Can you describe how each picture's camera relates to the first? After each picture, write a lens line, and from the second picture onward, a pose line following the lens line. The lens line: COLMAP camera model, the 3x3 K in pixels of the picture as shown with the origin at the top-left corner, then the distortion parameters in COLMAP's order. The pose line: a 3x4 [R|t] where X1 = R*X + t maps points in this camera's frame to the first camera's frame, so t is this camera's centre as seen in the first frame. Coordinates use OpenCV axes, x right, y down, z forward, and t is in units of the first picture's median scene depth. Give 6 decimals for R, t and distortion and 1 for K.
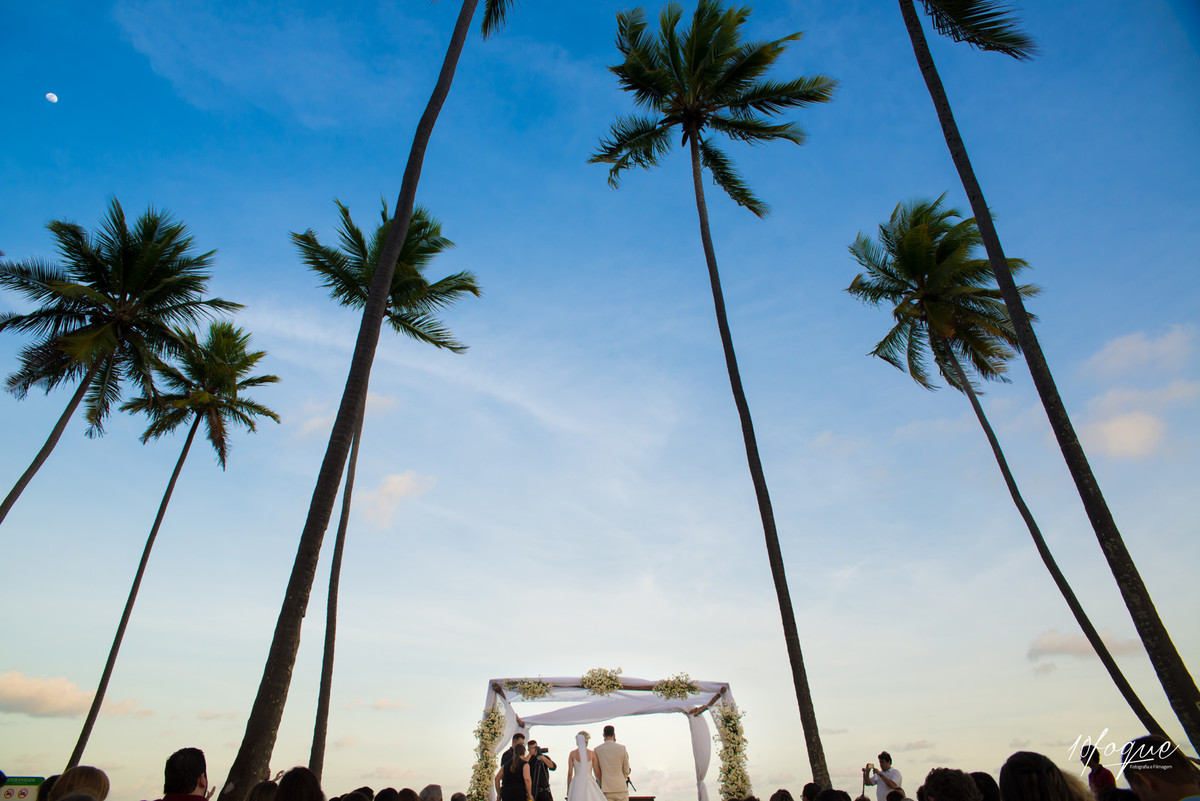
lens RADIAL K [[840.7, 0, 573.0], [0, 840.7, 397.2], [0, 0, 1]] dist [-0.140268, 0.146844]
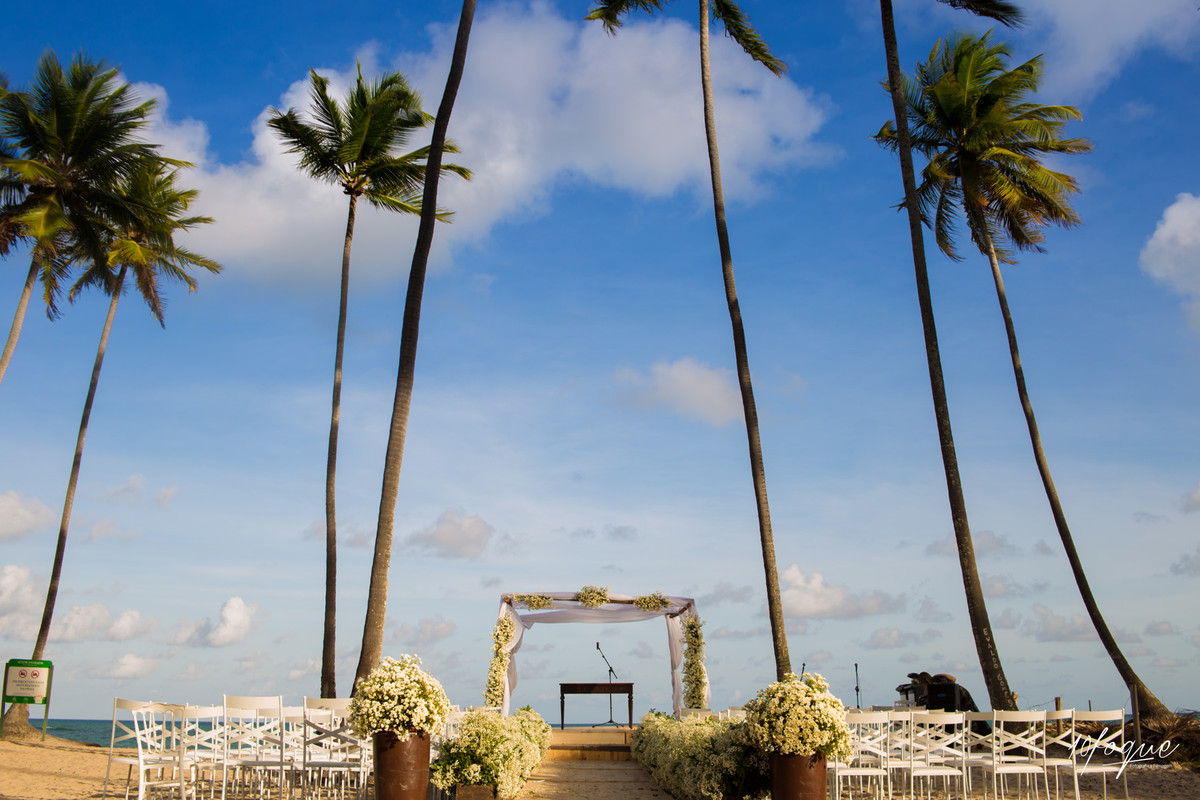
lens RADIAL K [[1164.0, 0, 600.0], [0, 1164.0, 400.0], [0, 0, 1]] dist [-0.128166, 0.014407]
pose [[0.998601, 0.014070, 0.050969, -0.036185], [-0.024781, 0.976066, 0.216058, -0.244407], [-0.046709, -0.217018, 0.975049, -0.483923]]
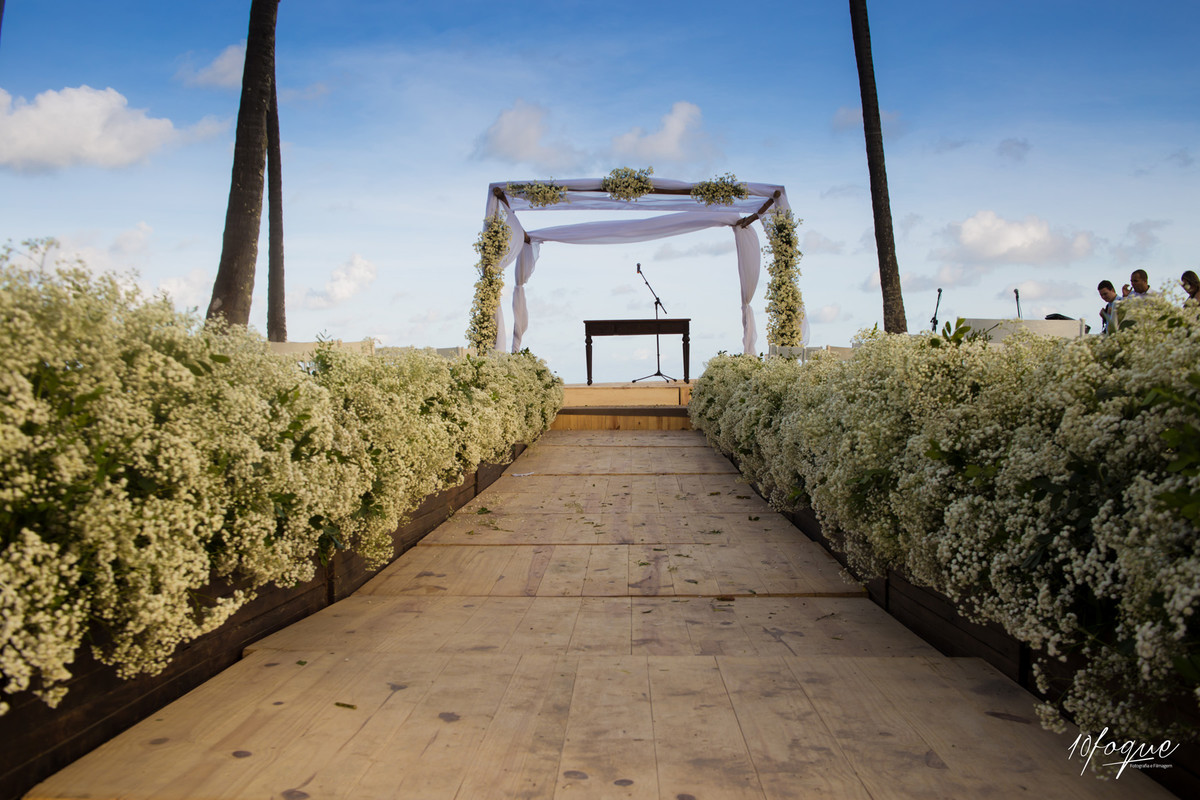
lens RADIAL K [[1164.0, 0, 600.0], [0, 1164.0, 400.0], [0, 0, 1]] dist [-0.128166, 0.014407]
pose [[0.999896, -0.011101, 0.009197, -0.004330], [0.005262, 0.874998, 0.484098, -0.015750], [-0.013422, -0.483999, 0.874966, -0.071786]]
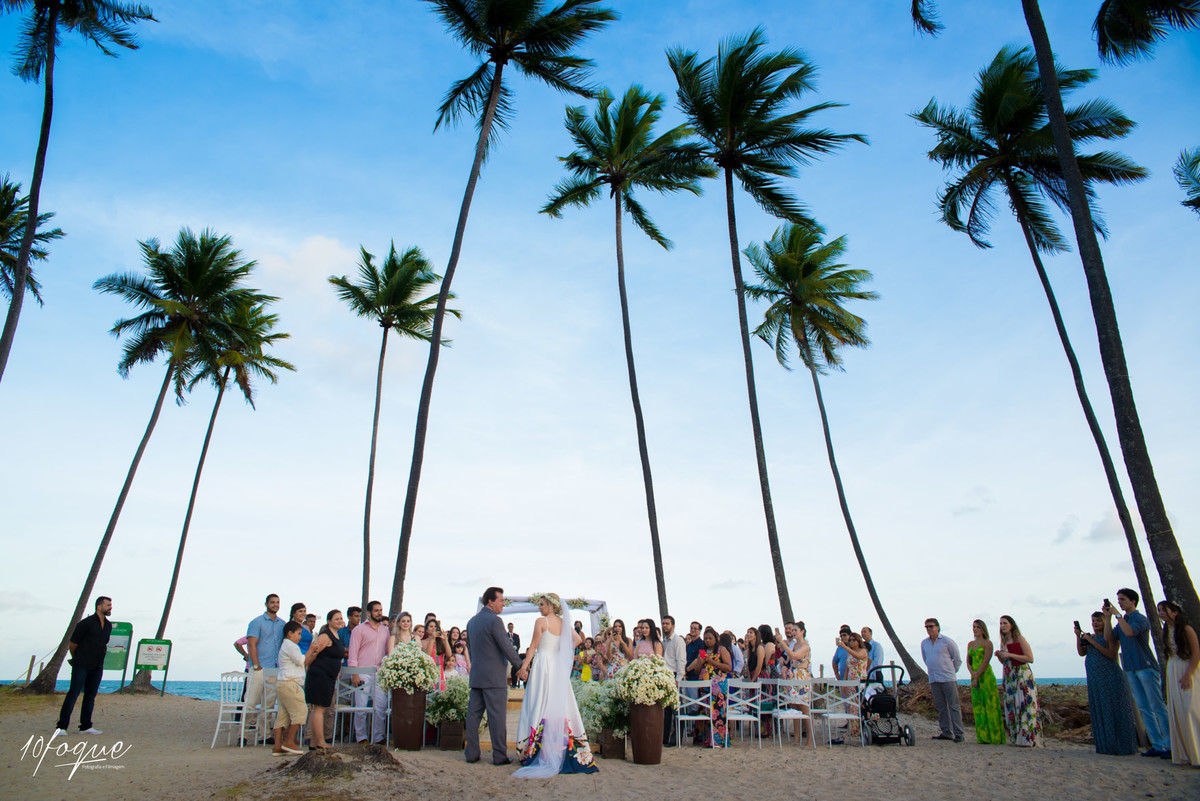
lens RADIAL K [[811.1, 0, 565.1], [0, 811.1, 399.9], [0, 0, 1]] dist [-0.078709, -0.002203]
pose [[0.997850, 0.025674, 0.060297, -0.021744], [-0.034465, 0.988146, 0.149601, -0.292997], [-0.055741, -0.151357, 0.986906, -0.575338]]
